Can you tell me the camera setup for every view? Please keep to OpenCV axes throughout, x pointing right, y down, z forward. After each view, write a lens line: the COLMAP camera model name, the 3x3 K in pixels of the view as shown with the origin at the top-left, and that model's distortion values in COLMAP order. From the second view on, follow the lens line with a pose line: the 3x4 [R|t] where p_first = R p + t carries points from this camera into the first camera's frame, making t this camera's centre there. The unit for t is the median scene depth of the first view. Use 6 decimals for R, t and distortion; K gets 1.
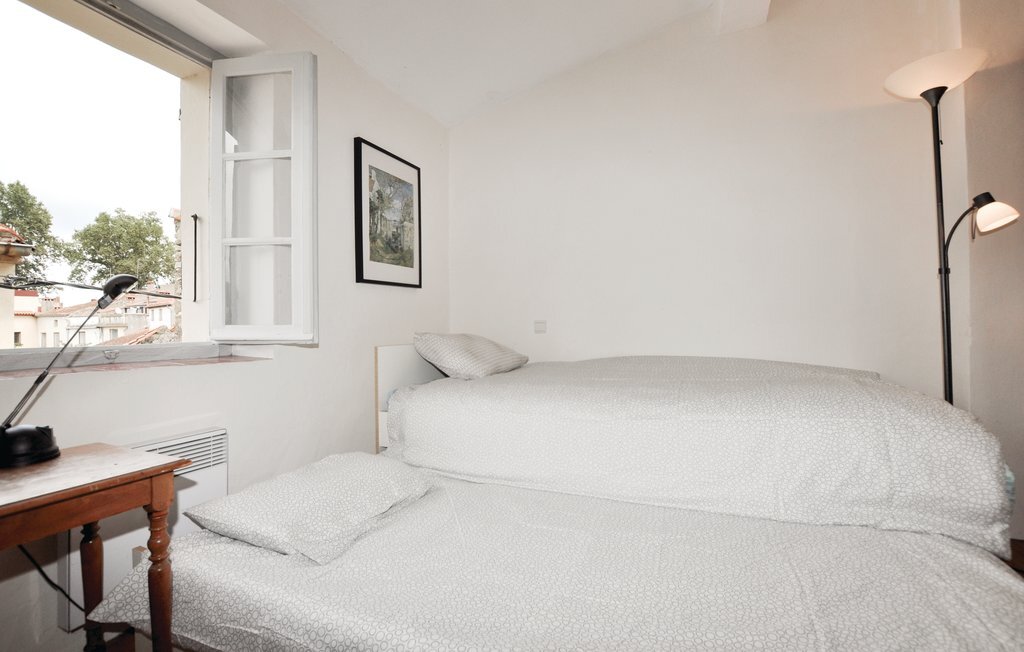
lens RADIAL K [[451.7, 0, 500.4], [0, 451.7, 322.1], [0, 0, 1]] dist [-0.002169, -0.000522]
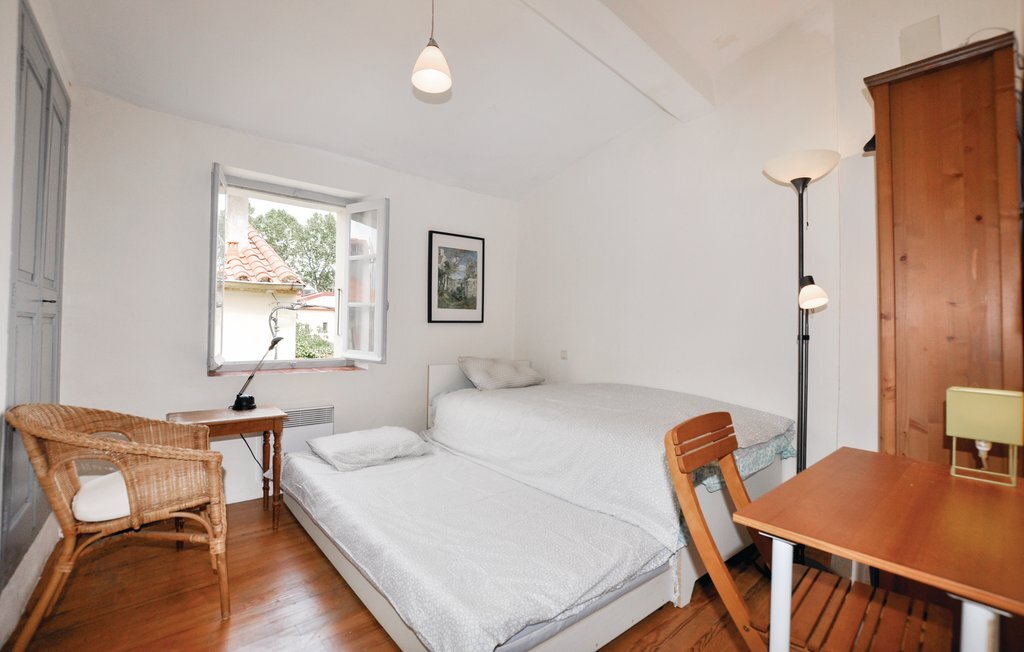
lens RADIAL K [[451.7, 0, 500.4], [0, 451.7, 322.1], [0, 0, 1]] dist [-0.002169, -0.000522]
pose [[0.902928, 0.017972, -0.429417, 0.542577], [-0.021164, 0.999772, -0.002659, -0.085307], [0.429271, 0.011489, 0.903103, -0.288675]]
